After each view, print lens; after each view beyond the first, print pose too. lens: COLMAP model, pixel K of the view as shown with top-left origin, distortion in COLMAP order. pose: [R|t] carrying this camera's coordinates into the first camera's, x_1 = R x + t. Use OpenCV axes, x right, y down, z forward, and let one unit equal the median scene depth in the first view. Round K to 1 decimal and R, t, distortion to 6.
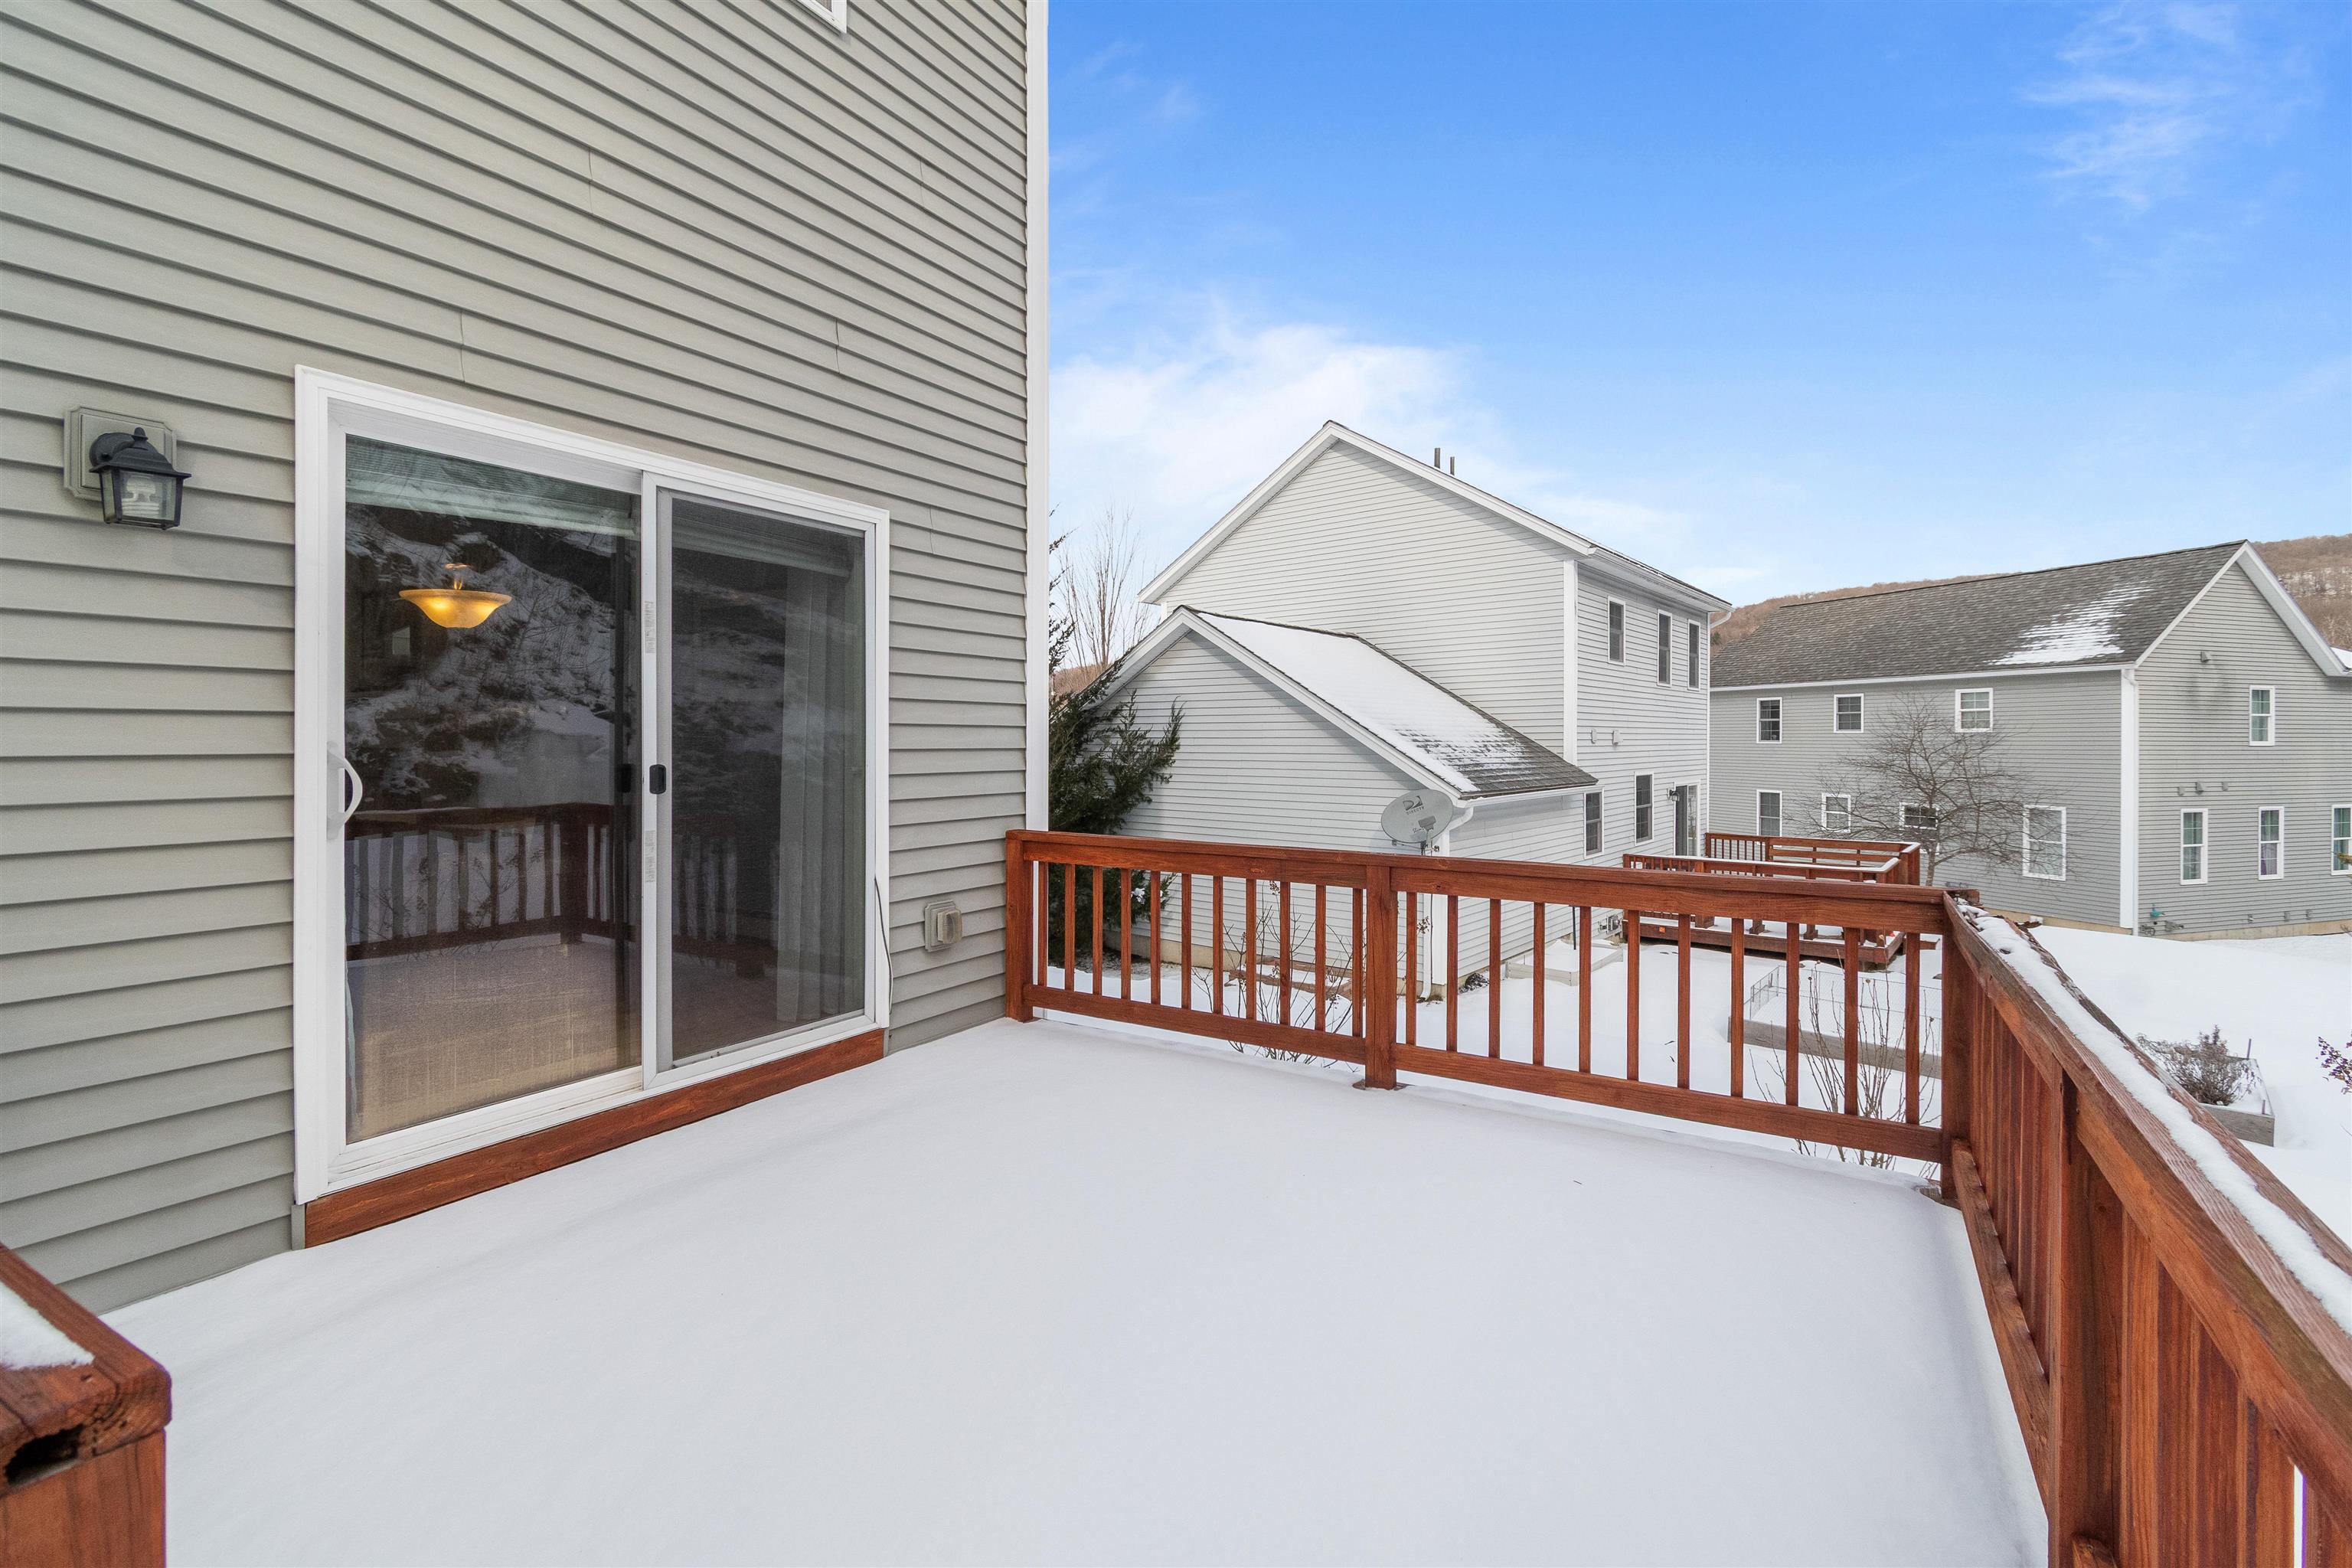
lens RADIAL K [[1040.6, 0, 1188.2], [0, 1040.6, 750.3], [0, 0, 1]] dist [0.001022, 0.000044]
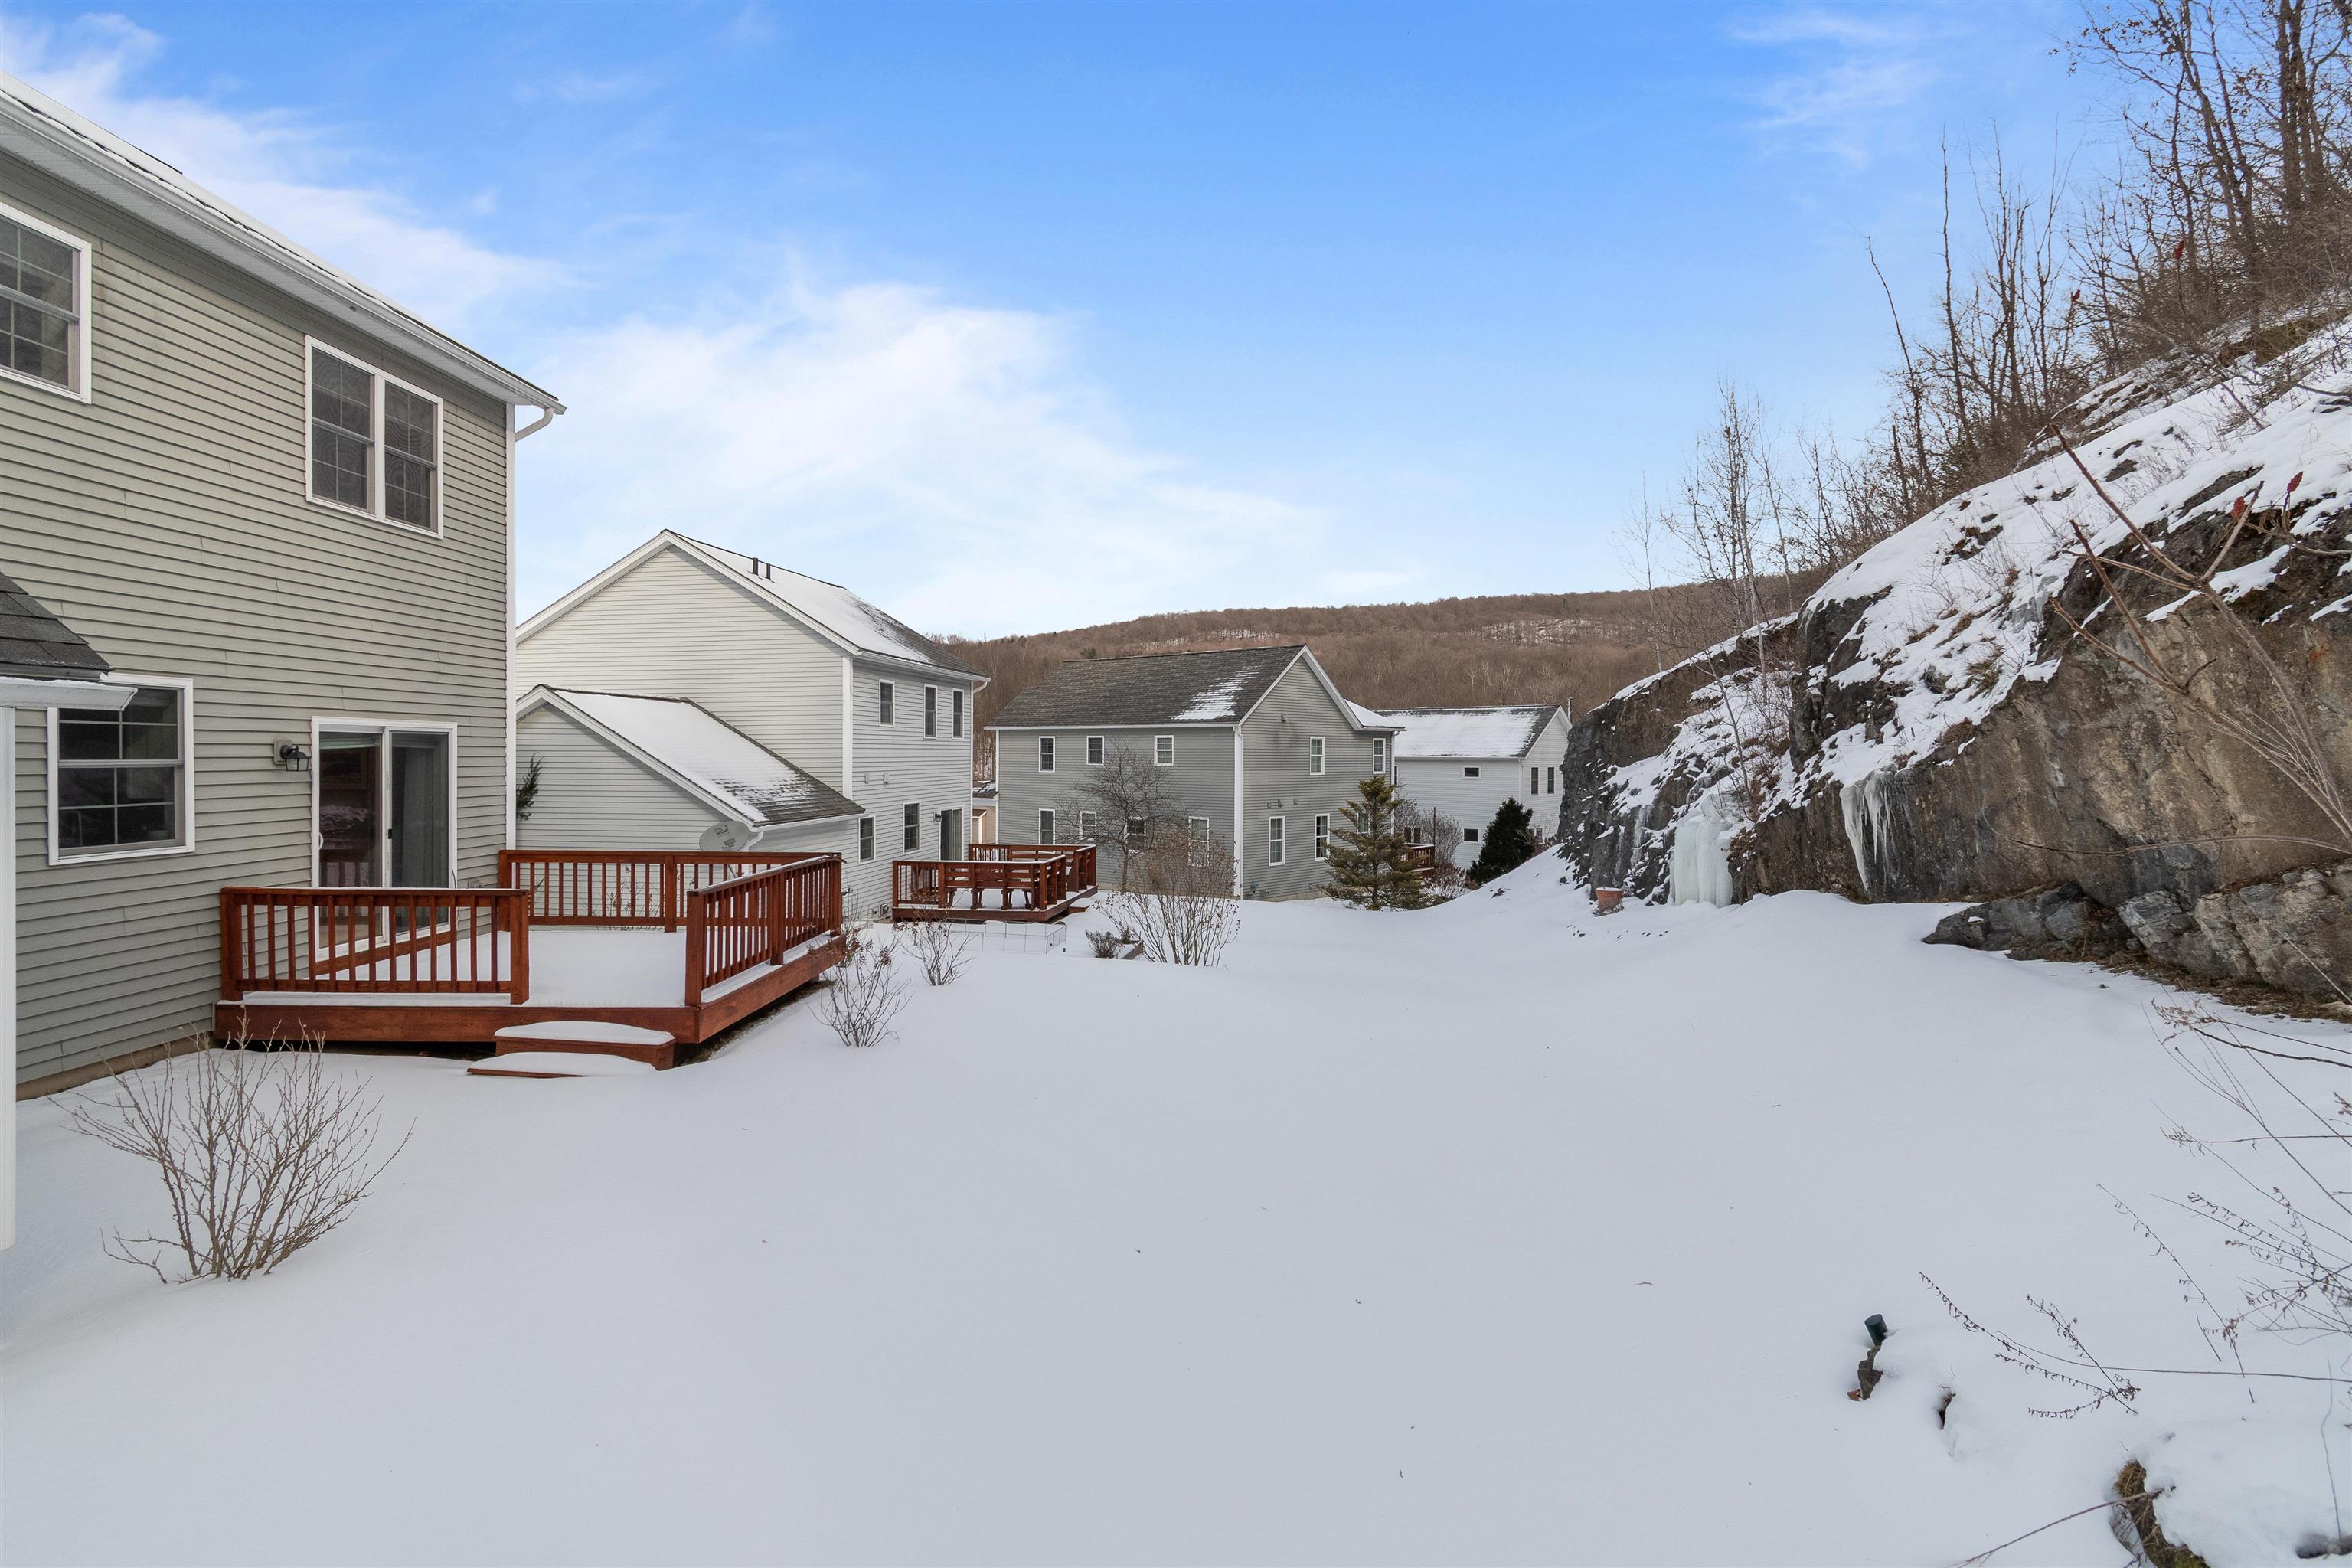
lens RADIAL K [[1147.1, 0, 1188.4], [0, 1147.1, 778.9], [0, 0, 1]] dist [-0.000490, -0.000888]
pose [[0.851737, -0.007853, 0.523910, -0.065102], [0.001400, 0.999918, 0.012710, -0.035426], [-0.523967, -0.010092, 0.851679, -0.626662]]
